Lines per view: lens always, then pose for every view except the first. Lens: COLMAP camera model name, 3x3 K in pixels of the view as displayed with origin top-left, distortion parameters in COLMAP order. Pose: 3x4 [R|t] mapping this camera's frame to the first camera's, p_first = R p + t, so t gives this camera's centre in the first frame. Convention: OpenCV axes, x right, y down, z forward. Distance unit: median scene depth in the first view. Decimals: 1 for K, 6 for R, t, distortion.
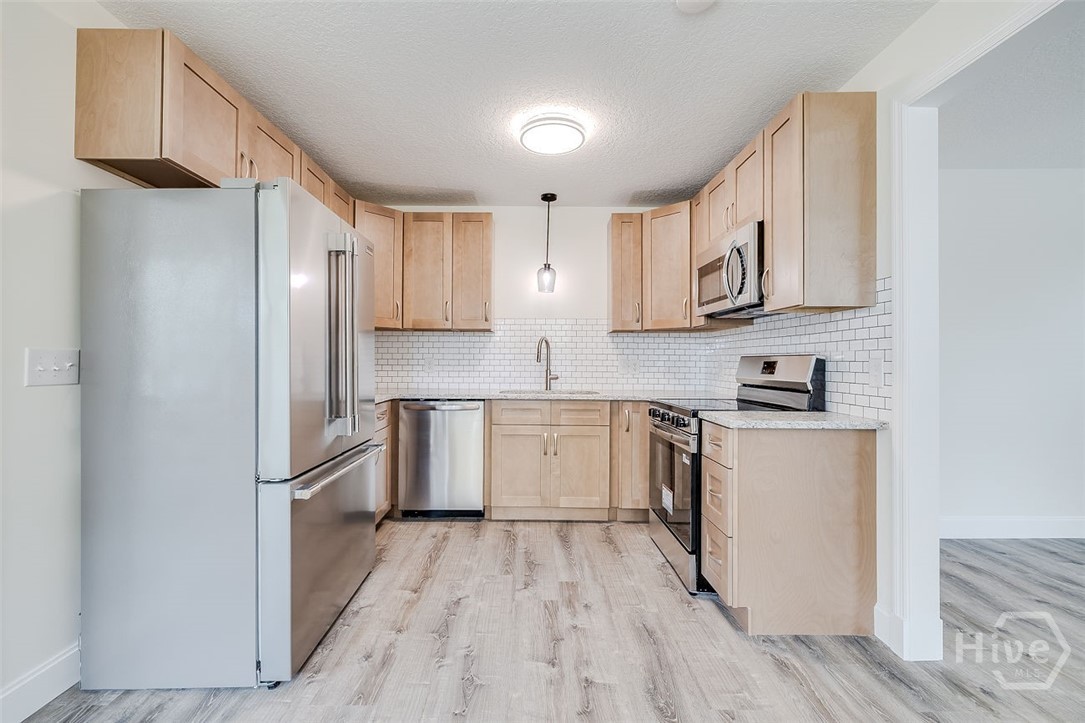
lens RADIAL K [[456.5, 0, 539.2], [0, 456.5, 362.8], [0, 0, 1]] dist [-0.001788, 0.000291]
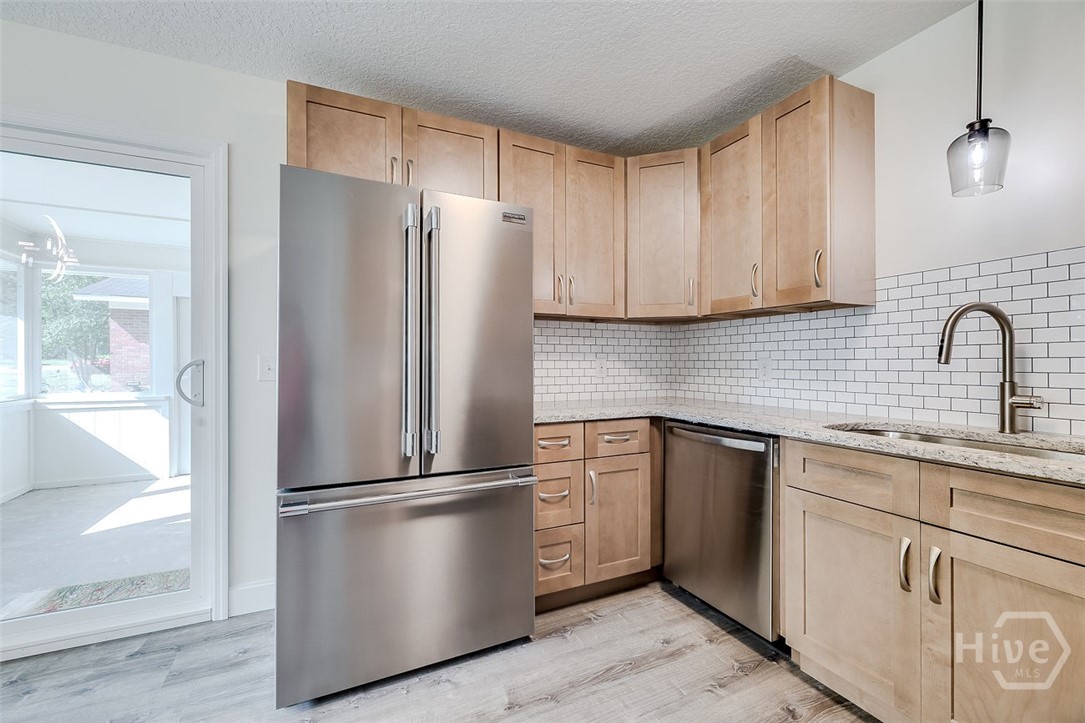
lens RADIAL K [[456.5, 0, 537.8], [0, 456.5, 363.2], [0, 0, 1]] dist [-0.001788, 0.000291]
pose [[0.410819, -0.005066, -0.911703, 0.247337], [0.002393, 0.999987, -0.004478, -0.001421], [0.911714, -0.000343, 0.410825, 0.523636]]
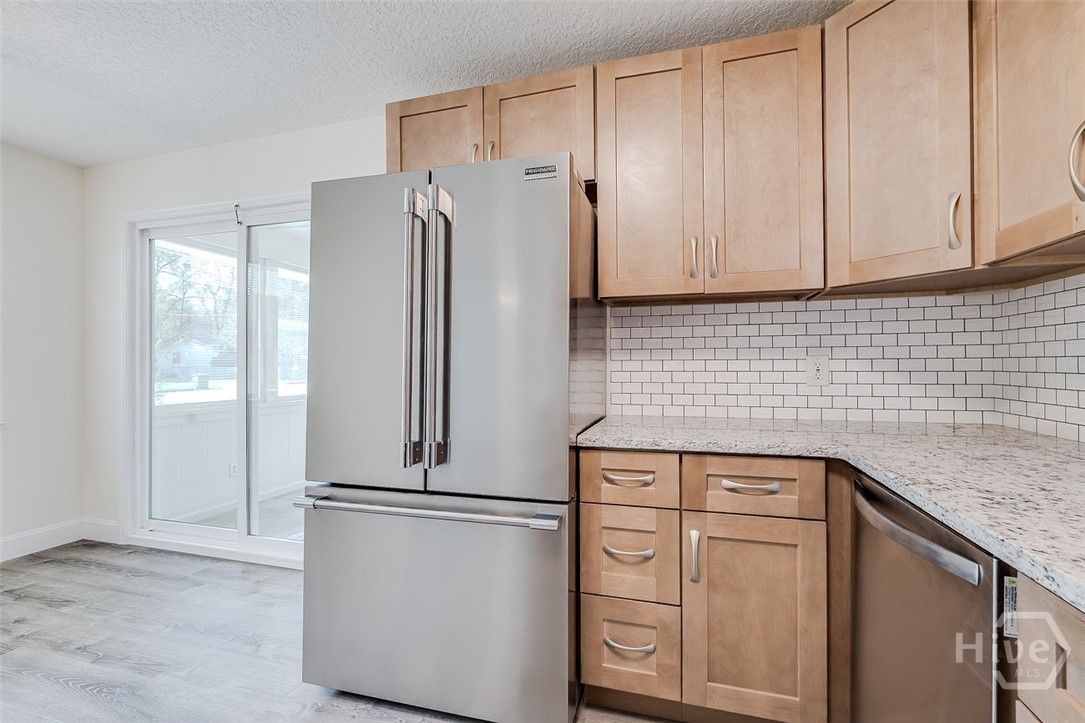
lens RADIAL K [[456.5, 0, 544.4], [0, 456.5, 362.6], [0, 0, 1]] dist [-0.001788, 0.000291]
pose [[-0.297246, -0.007285, -0.954773, 0.196477], [0.002018, 0.999964, -0.008258, -0.001636], [0.954799, -0.004382, -0.297221, 0.665011]]
